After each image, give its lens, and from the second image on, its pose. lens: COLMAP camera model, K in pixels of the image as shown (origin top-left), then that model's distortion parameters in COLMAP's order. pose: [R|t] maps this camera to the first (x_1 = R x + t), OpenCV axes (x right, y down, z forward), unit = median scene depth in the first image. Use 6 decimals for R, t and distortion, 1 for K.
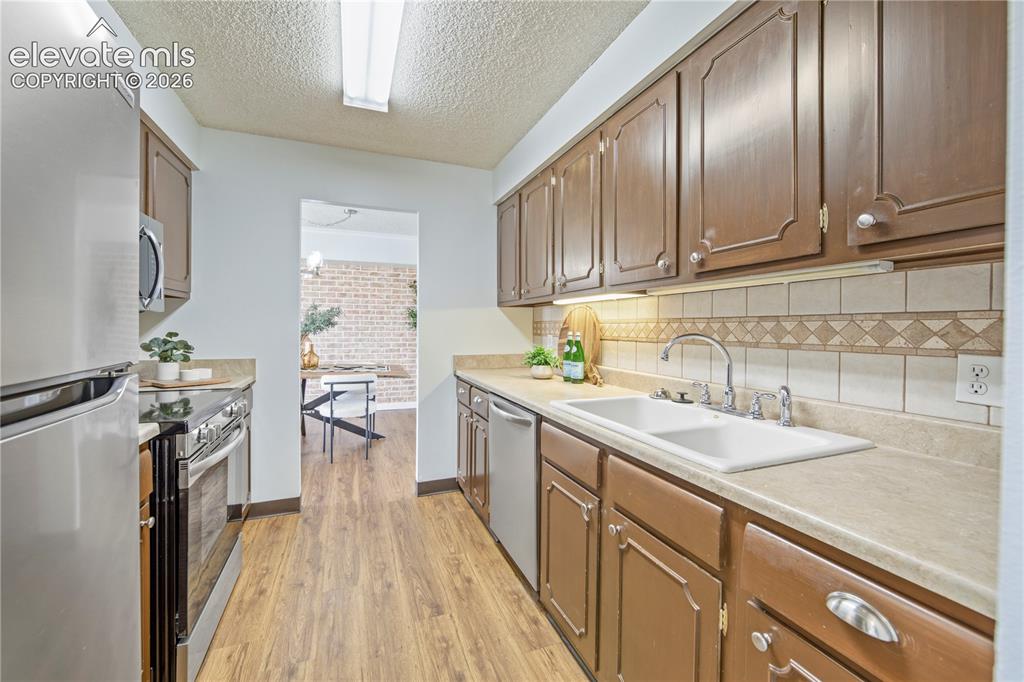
lens RADIAL K [[409.1, 0, 506.2], [0, 409.1, 324.5], [0, 0, 1]] dist [0.000643, 0.000035]
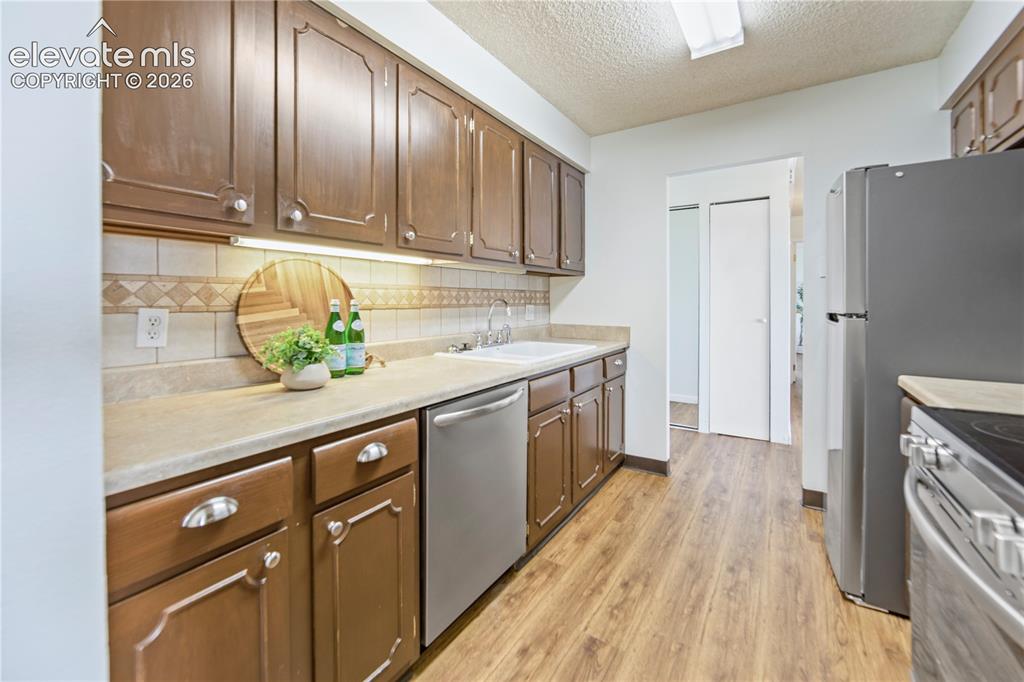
lens RADIAL K [[415.5, 0, 511.4], [0, 415.5, 302.8], [0, 0, 1]] dist [0.000125, -0.000004]
pose [[-0.579354, -0.005460, 0.815058, -0.808537], [-0.003924, 0.999985, 0.003910, 0.029459], [-0.815066, -0.000933, -0.579367, 1.759948]]
